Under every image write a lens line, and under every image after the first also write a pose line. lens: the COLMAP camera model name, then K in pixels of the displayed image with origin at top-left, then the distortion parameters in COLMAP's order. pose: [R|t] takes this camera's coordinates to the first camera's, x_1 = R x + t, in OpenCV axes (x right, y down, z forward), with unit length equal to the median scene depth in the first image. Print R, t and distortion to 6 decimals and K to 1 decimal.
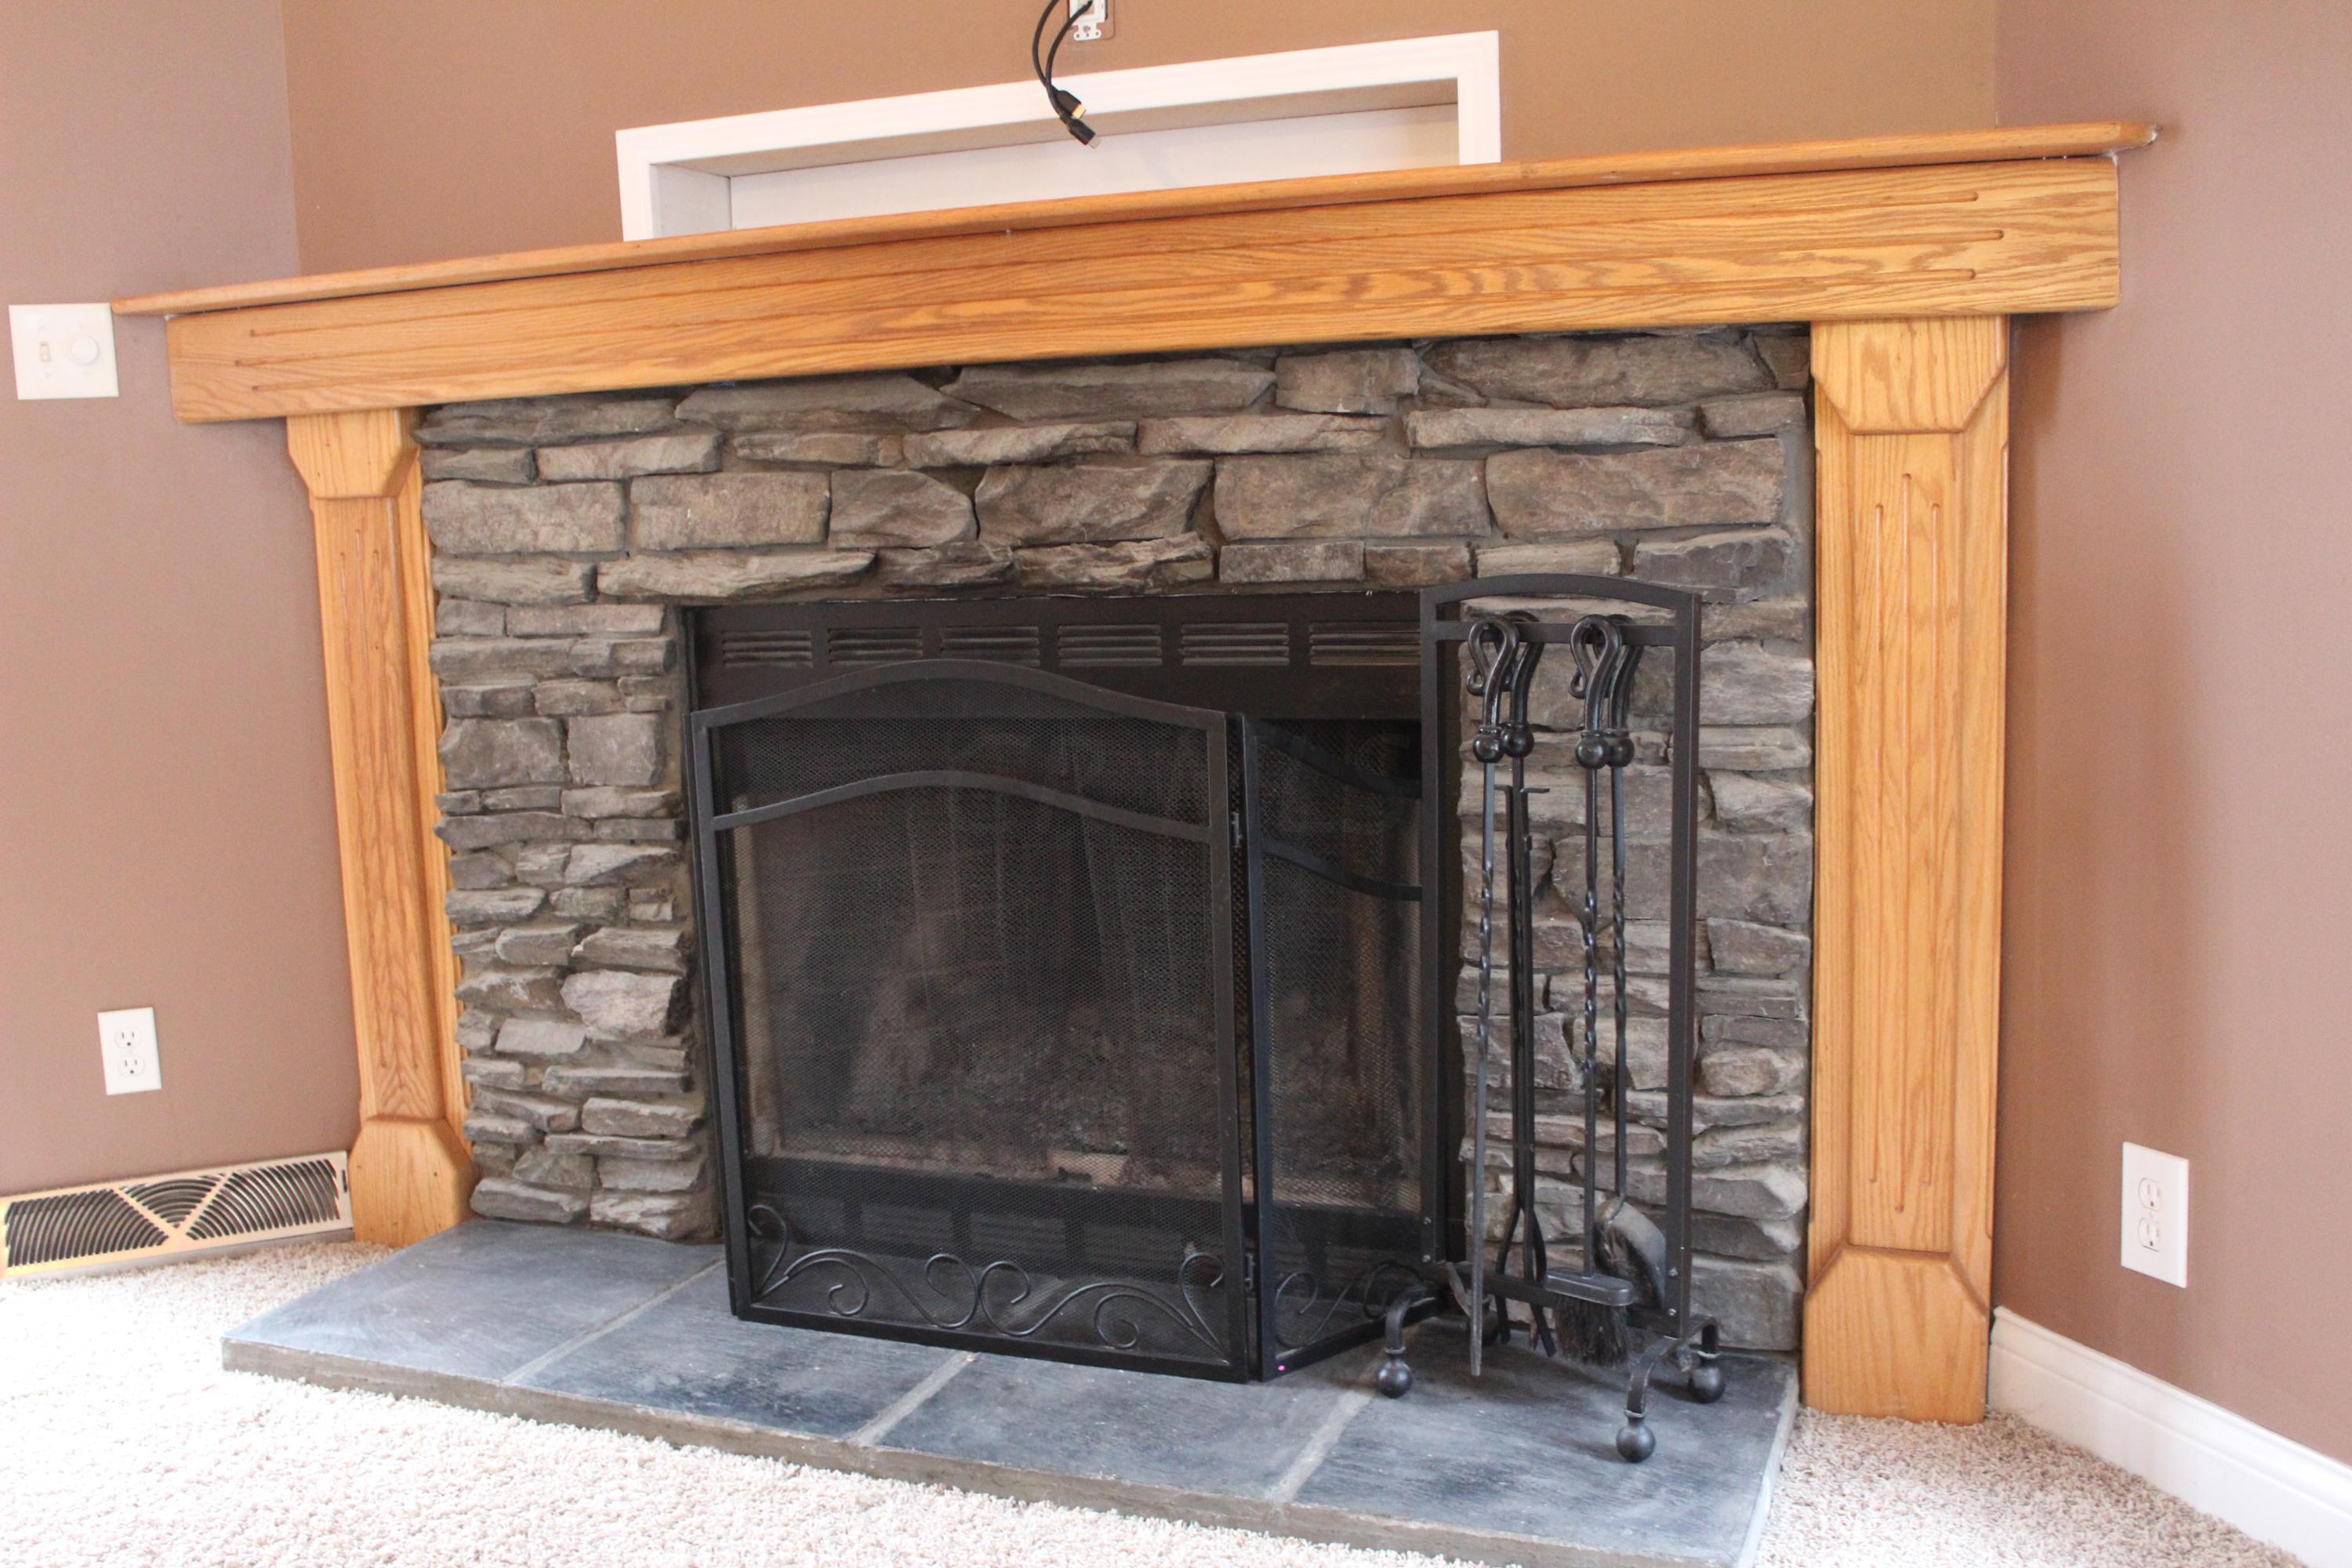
lens RADIAL K [[2293.5, 0, 1167.2], [0, 2293.5, 841.4], [0, 0, 1]] dist [-0.139352, 0.175038]
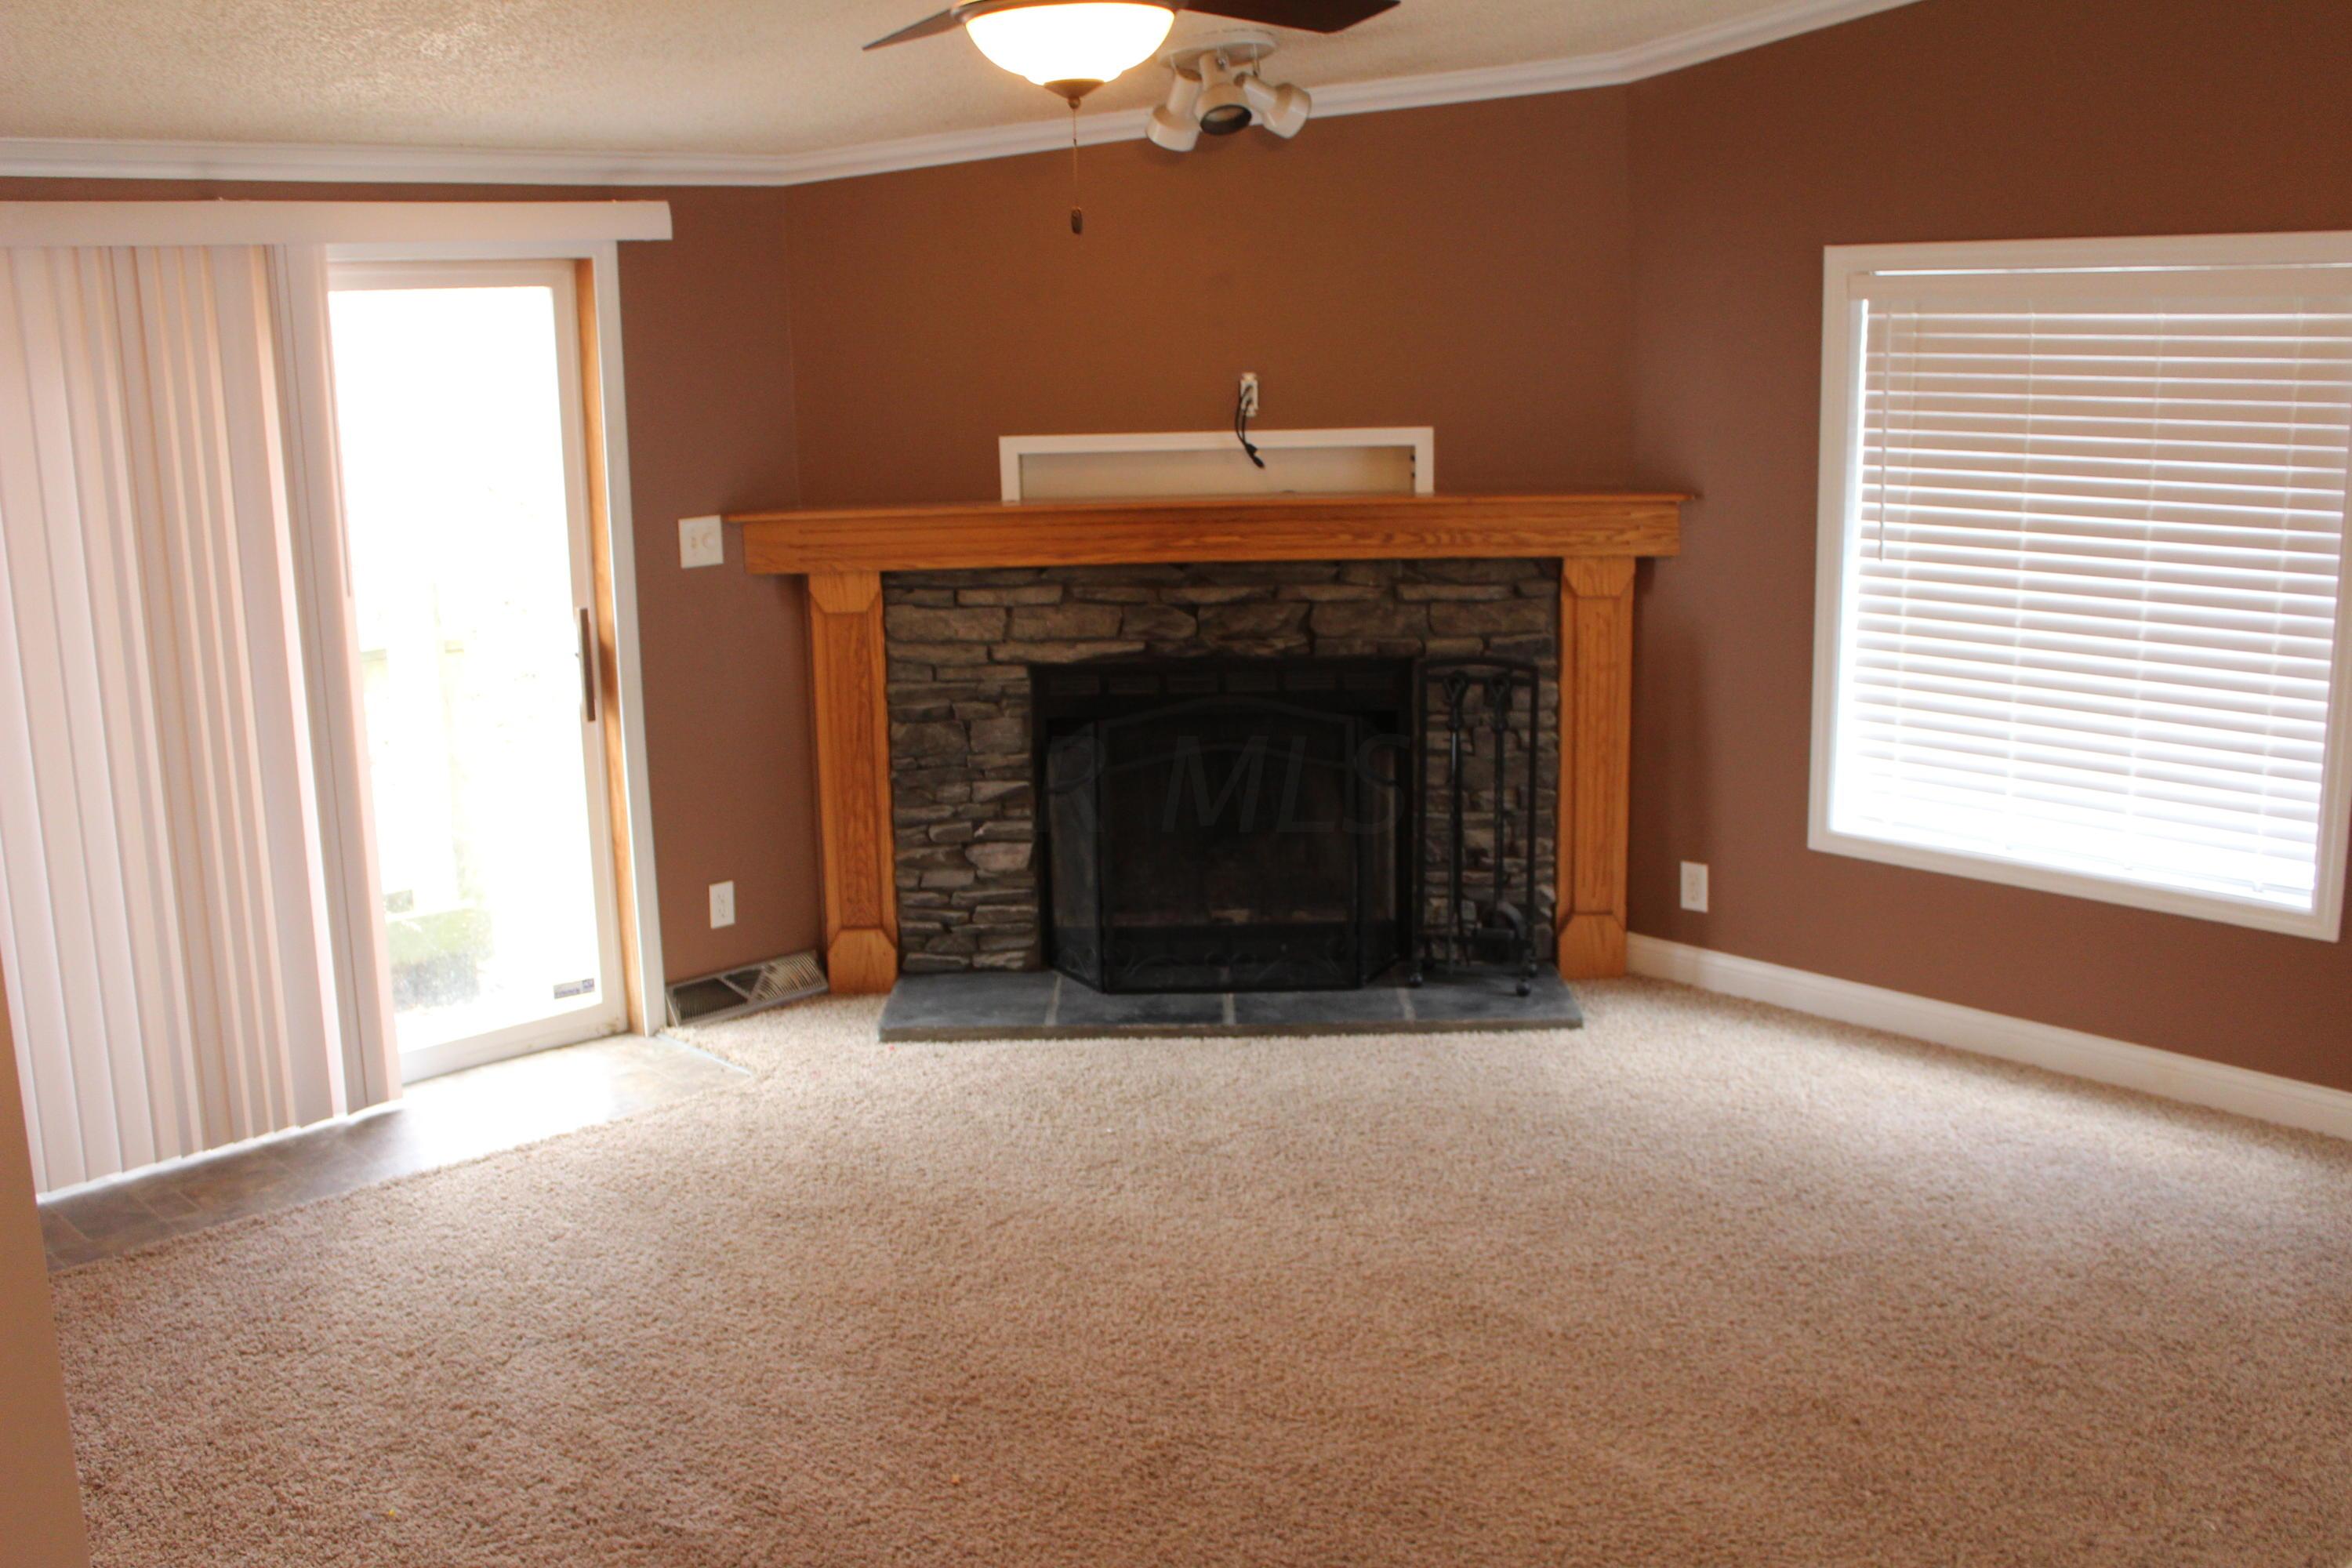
lens RADIAL K [[2293.5, 0, 1167.2], [0, 2293.5, 841.4], [0, 0, 1]] dist [-0.139352, 0.175038]
pose [[0.928032, -0.067455, 0.366343, -0.924030], [0.045186, 0.996590, 0.069037, -0.086263], [-0.369750, -0.047515, 0.927915, -1.053850]]
